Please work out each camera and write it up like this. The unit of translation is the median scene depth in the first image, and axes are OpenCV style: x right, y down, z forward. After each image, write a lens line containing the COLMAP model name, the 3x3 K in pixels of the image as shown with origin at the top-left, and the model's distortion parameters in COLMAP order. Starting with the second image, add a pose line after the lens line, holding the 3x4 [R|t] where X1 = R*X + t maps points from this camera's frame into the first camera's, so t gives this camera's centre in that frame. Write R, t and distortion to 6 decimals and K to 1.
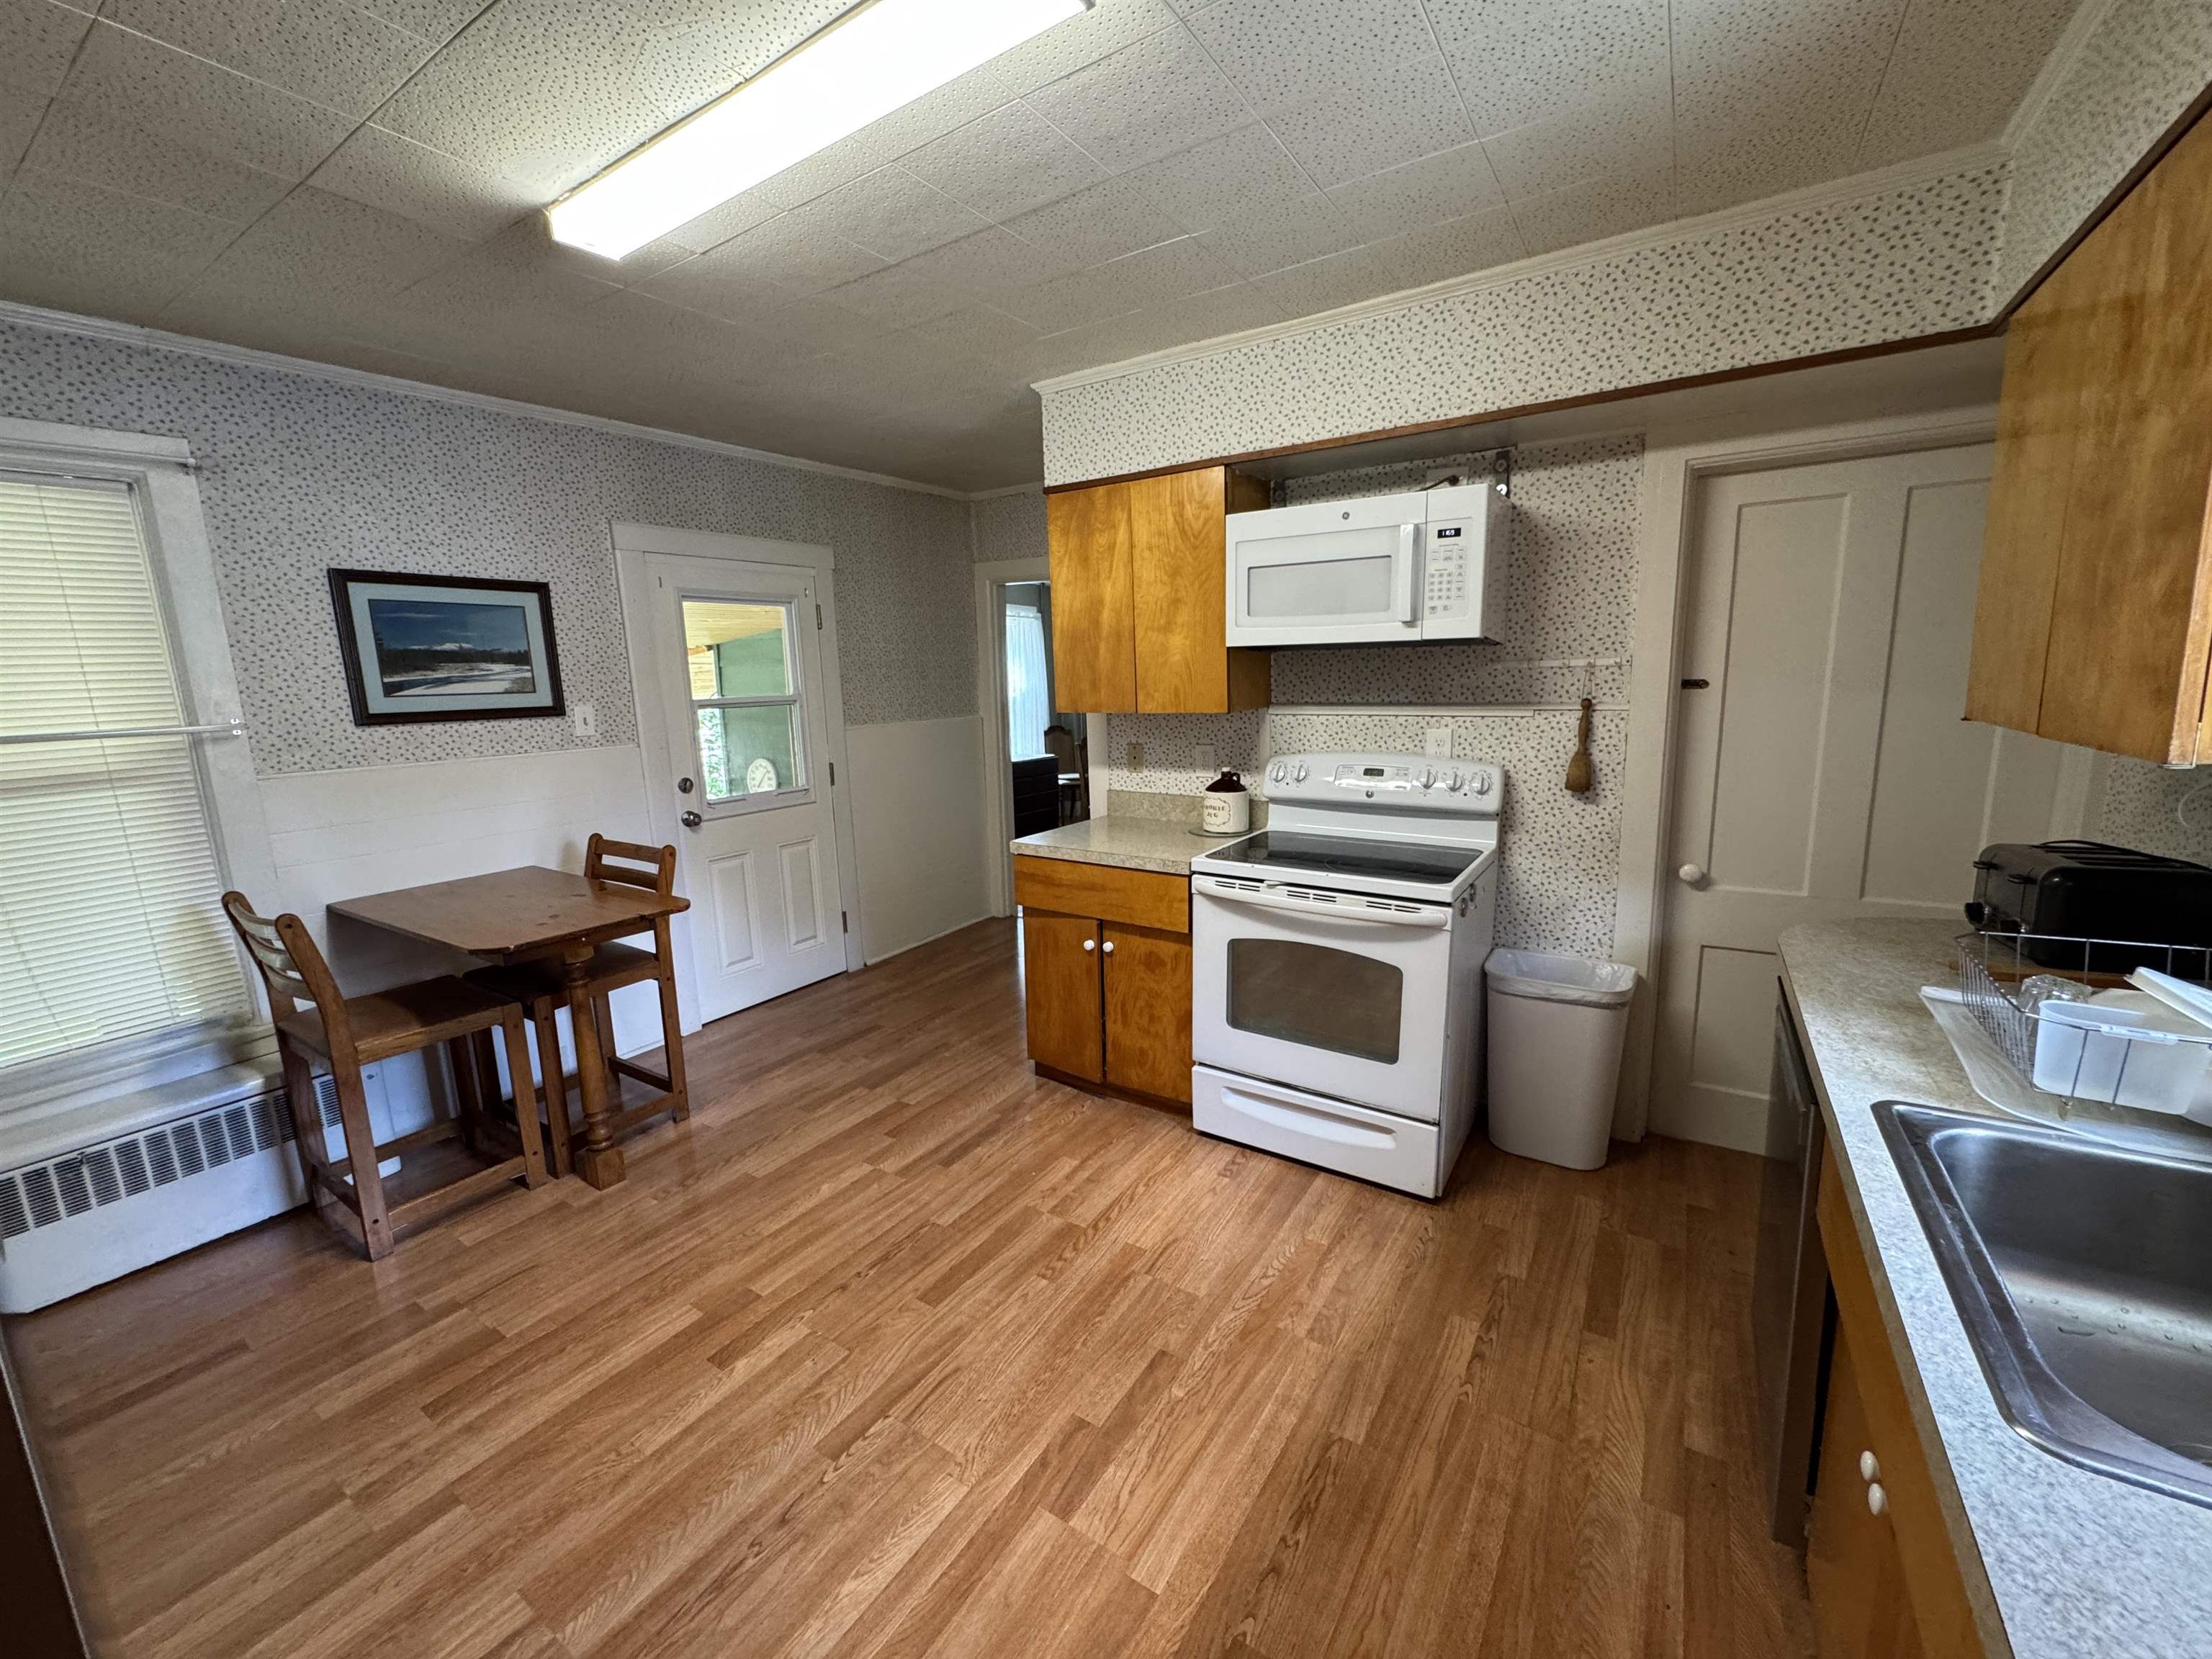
lens RADIAL K [[883.4, 0, 1104.2], [0, 883.4, 829.8], [0, 0, 1]] dist [-0.001397, 0.000511]
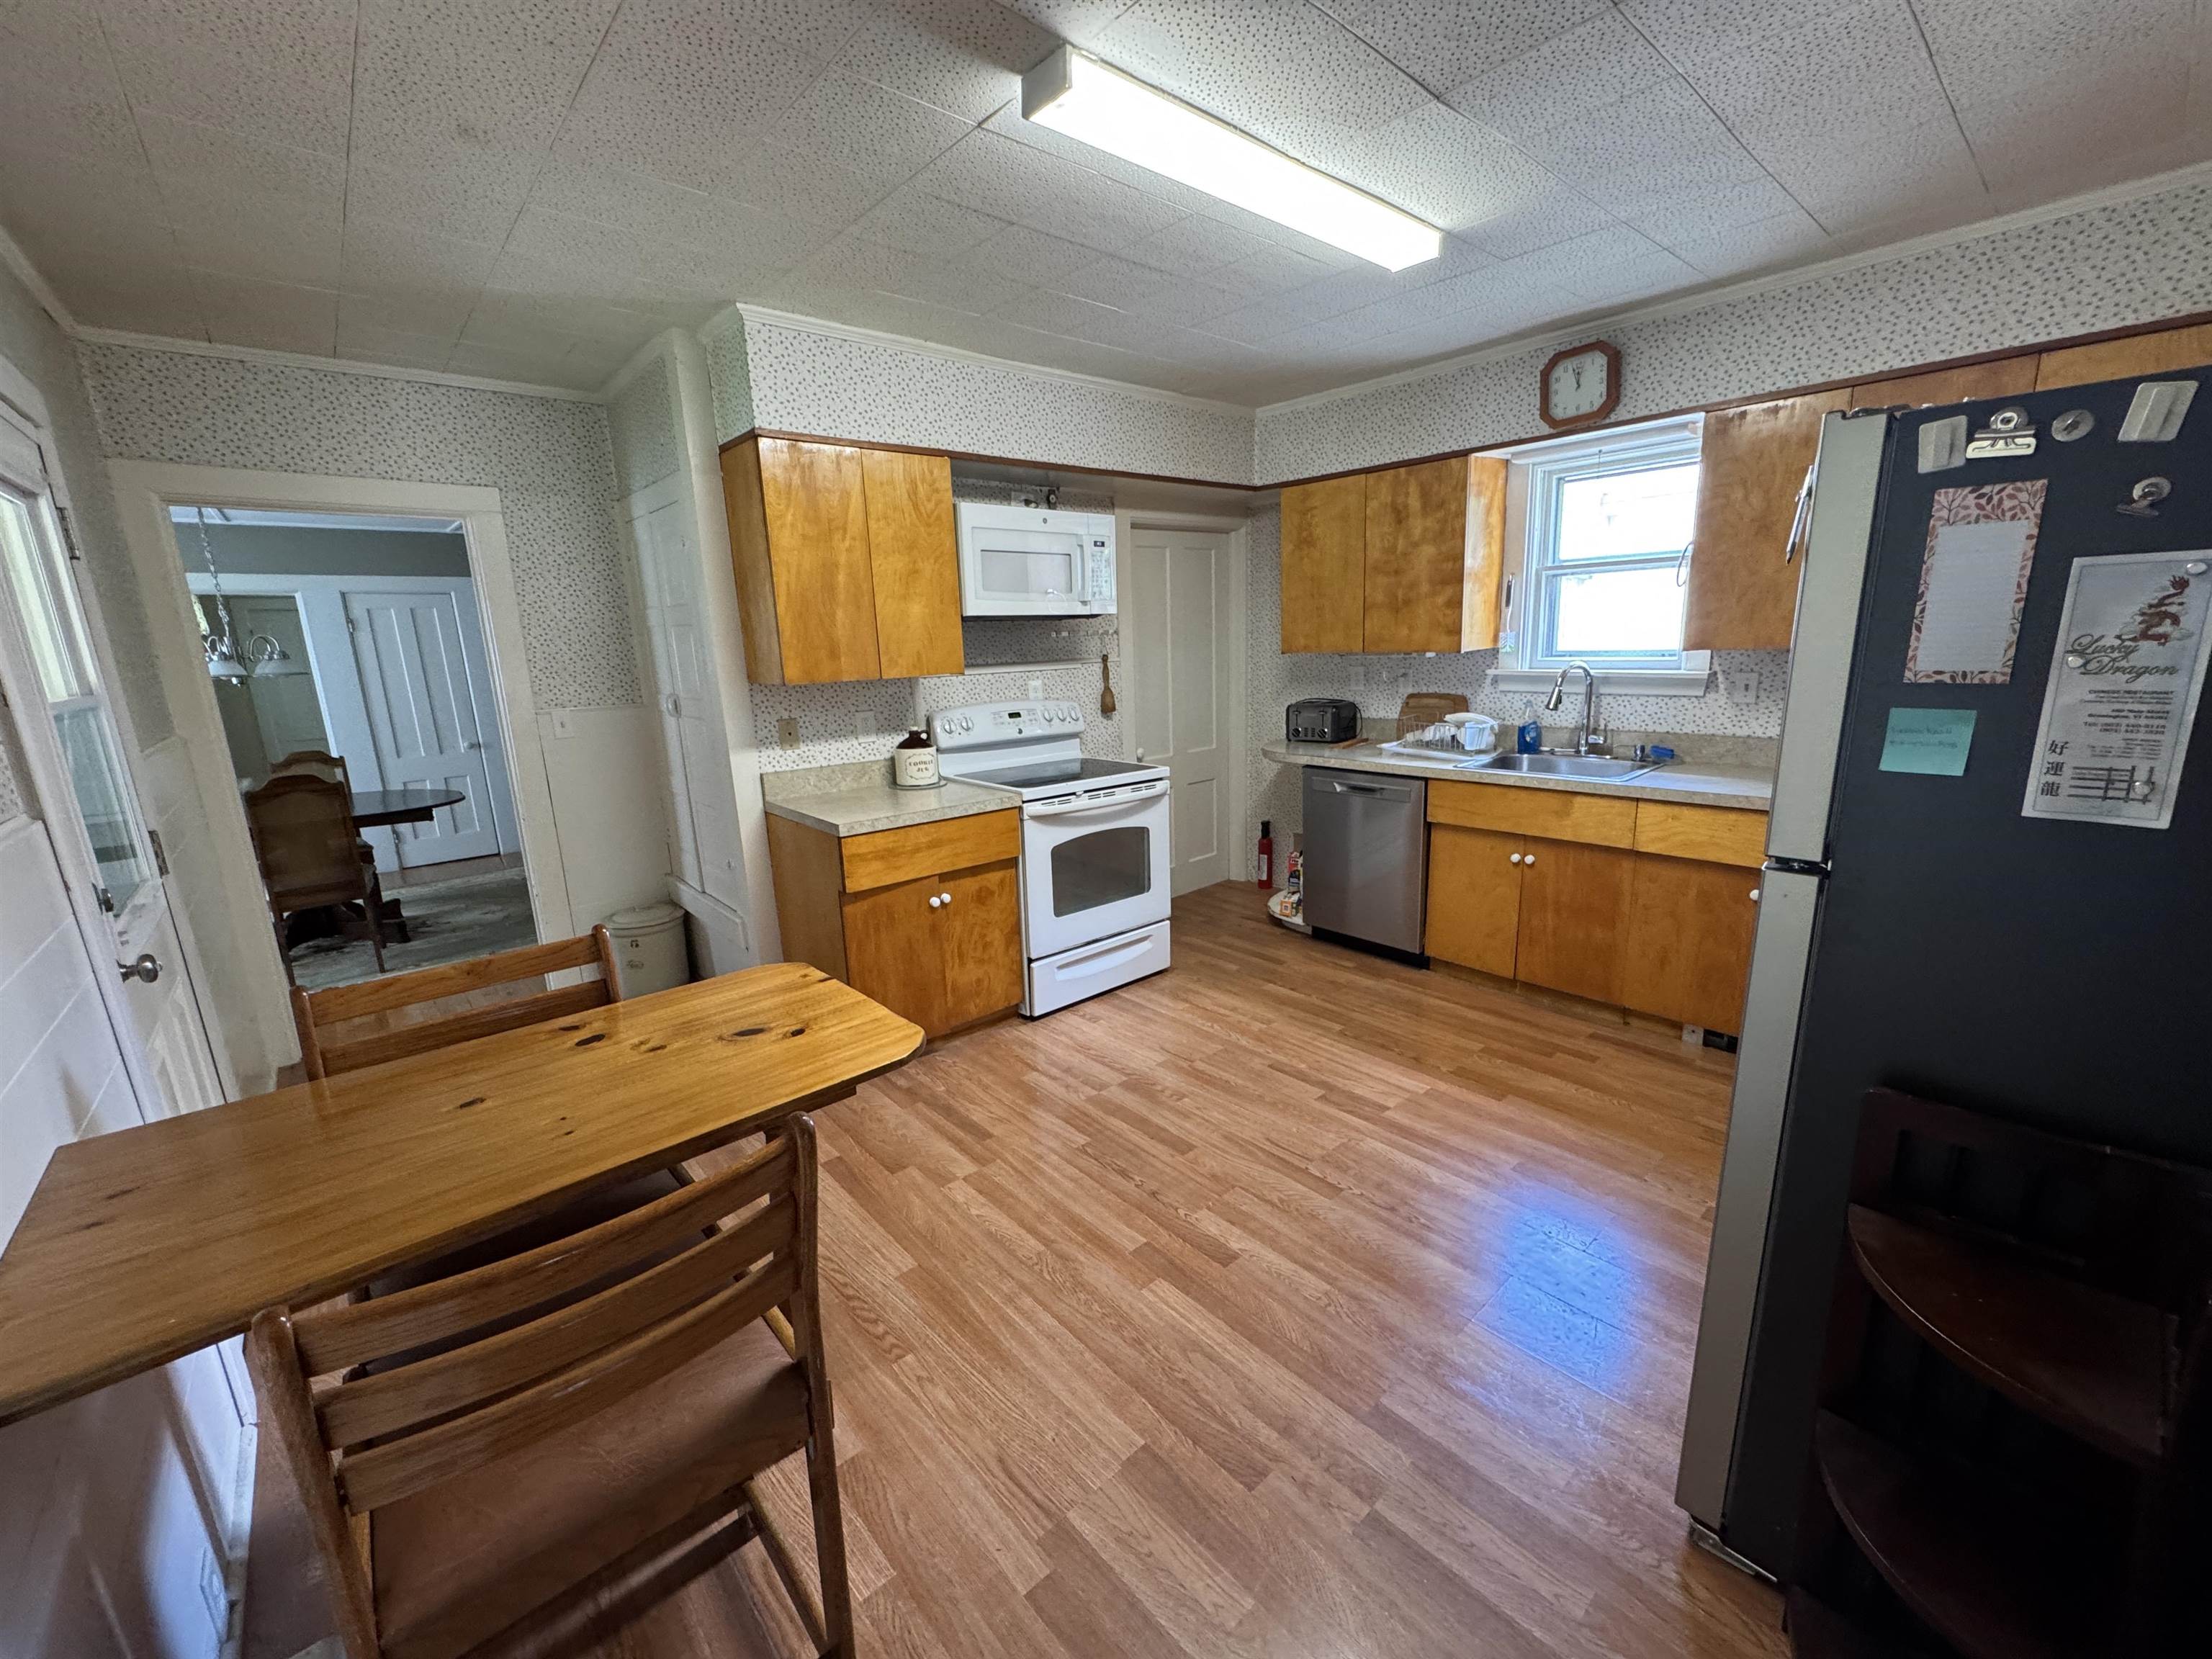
lens RADIAL K [[883.4, 0, 1104.5], [0, 883.4, 829.3], [0, 0, 1]] dist [-0.001397, 0.000511]
pose [[0.268342, -0.193578, 0.943674, -1.028064], [0.196414, 0.970018, 0.143130, -0.067984], [-0.943088, 0.146943, 0.298318, 0.549786]]
